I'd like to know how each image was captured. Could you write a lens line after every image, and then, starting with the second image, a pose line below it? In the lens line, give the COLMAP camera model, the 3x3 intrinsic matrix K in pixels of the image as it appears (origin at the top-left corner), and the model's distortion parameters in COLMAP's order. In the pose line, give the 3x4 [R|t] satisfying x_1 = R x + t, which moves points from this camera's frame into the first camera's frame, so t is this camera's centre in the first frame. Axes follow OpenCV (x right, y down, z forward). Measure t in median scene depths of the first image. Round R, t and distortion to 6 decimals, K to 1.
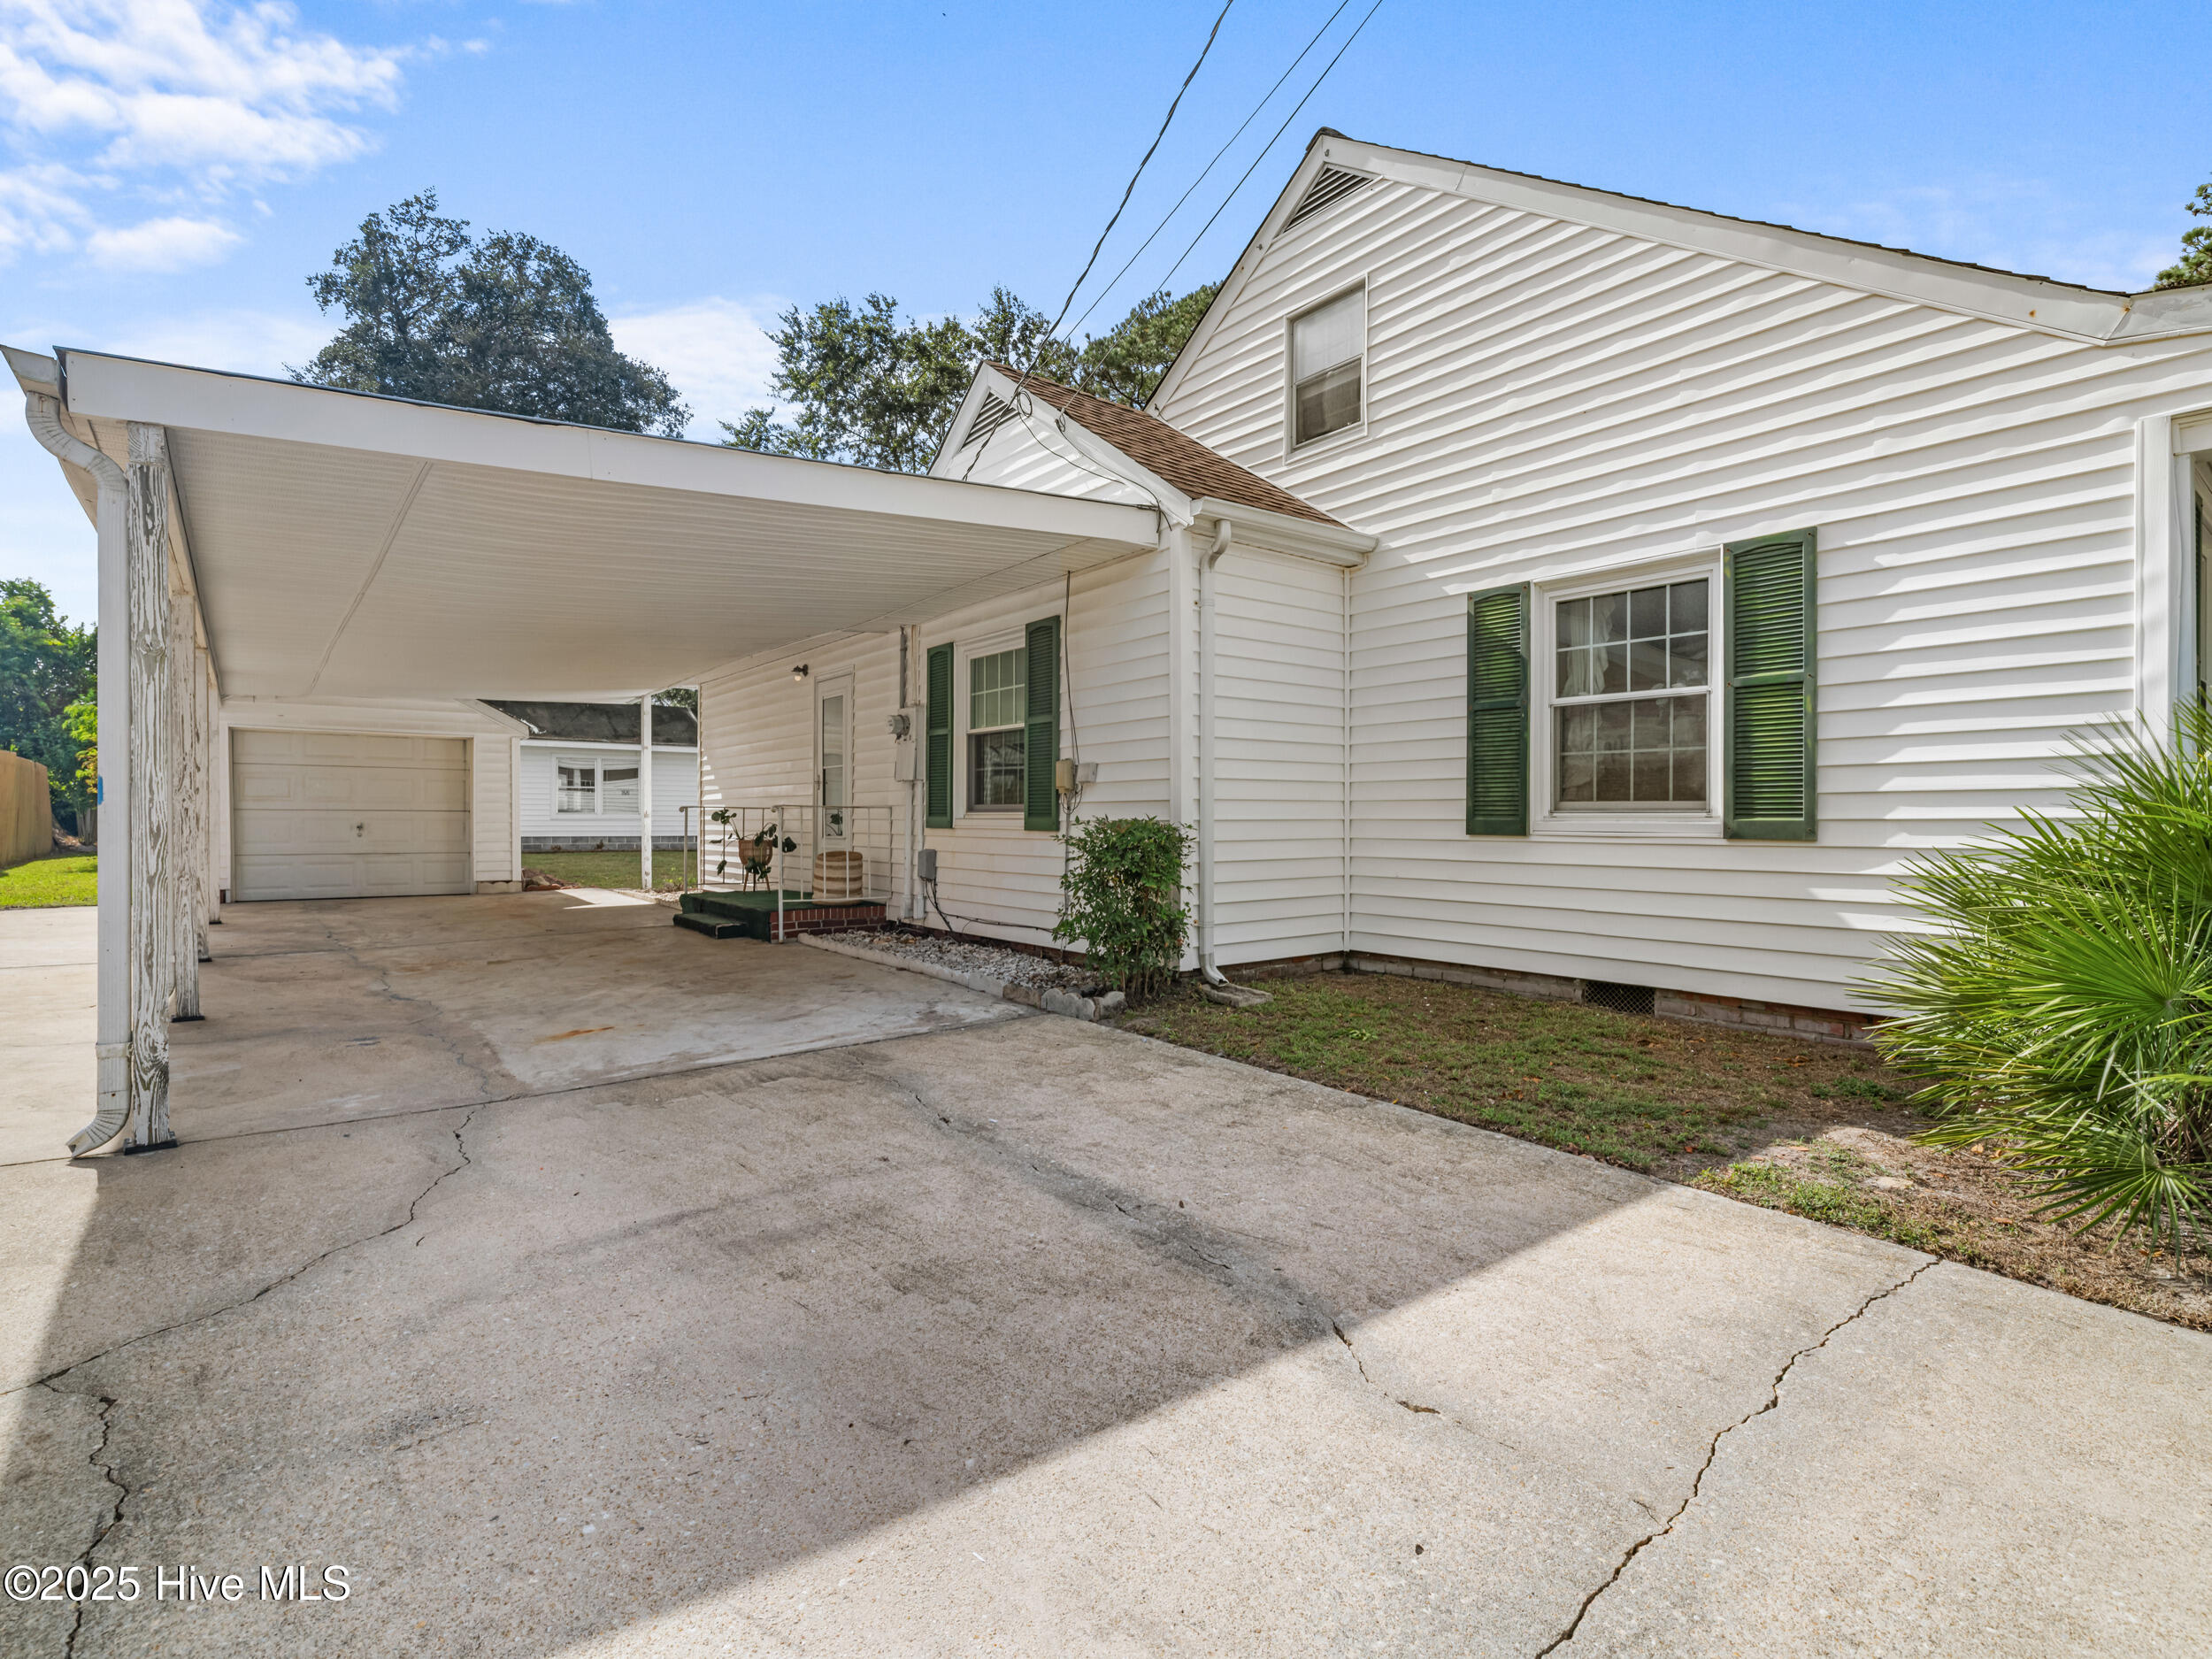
lens RADIAL K [[1062.6, 0, 1105.6], [0, 1062.6, 817.6], [0, 0, 1]] dist [0.001262, 0.000397]
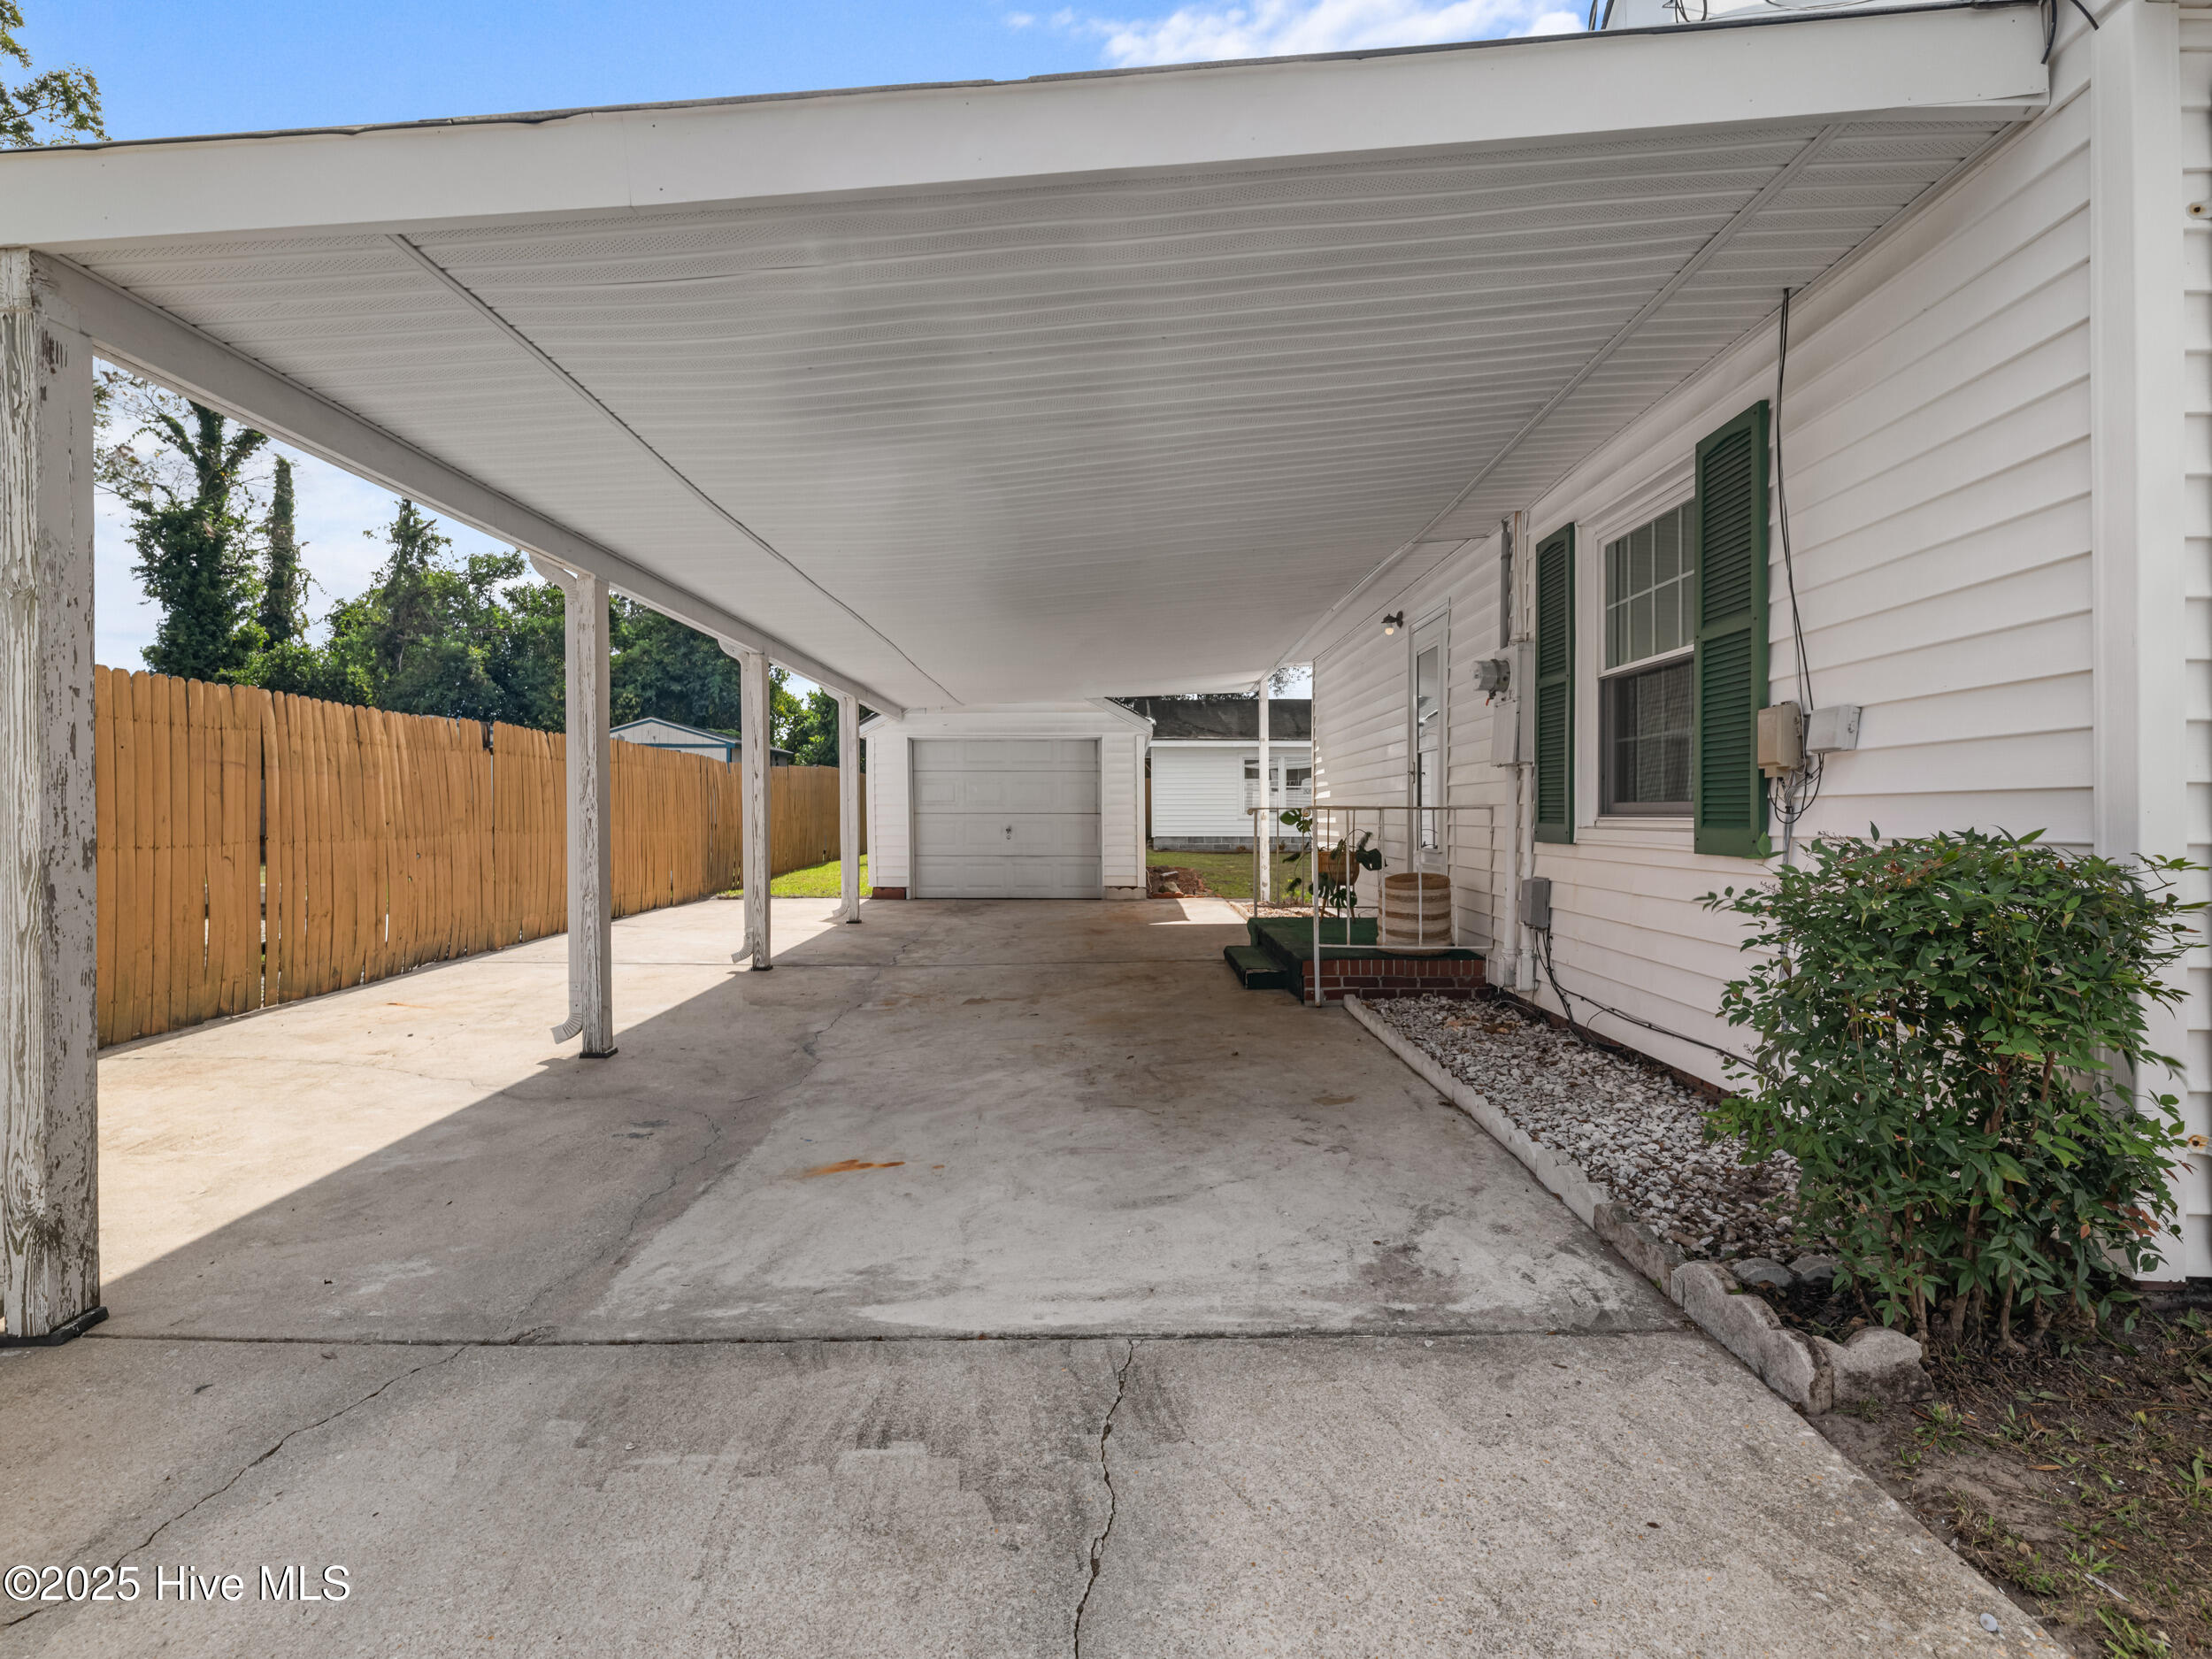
lens RADIAL K [[1062.6, 0, 1105.6], [0, 1062.6, 817.6], [0, 0, 1]] dist [0.001262, 0.000397]
pose [[0.780337, -0.002327, -0.625354, 0.018824], [0.004350, 0.999989, 0.001707, -0.006214], [0.625344, -0.004052, 0.780339, 0.383037]]
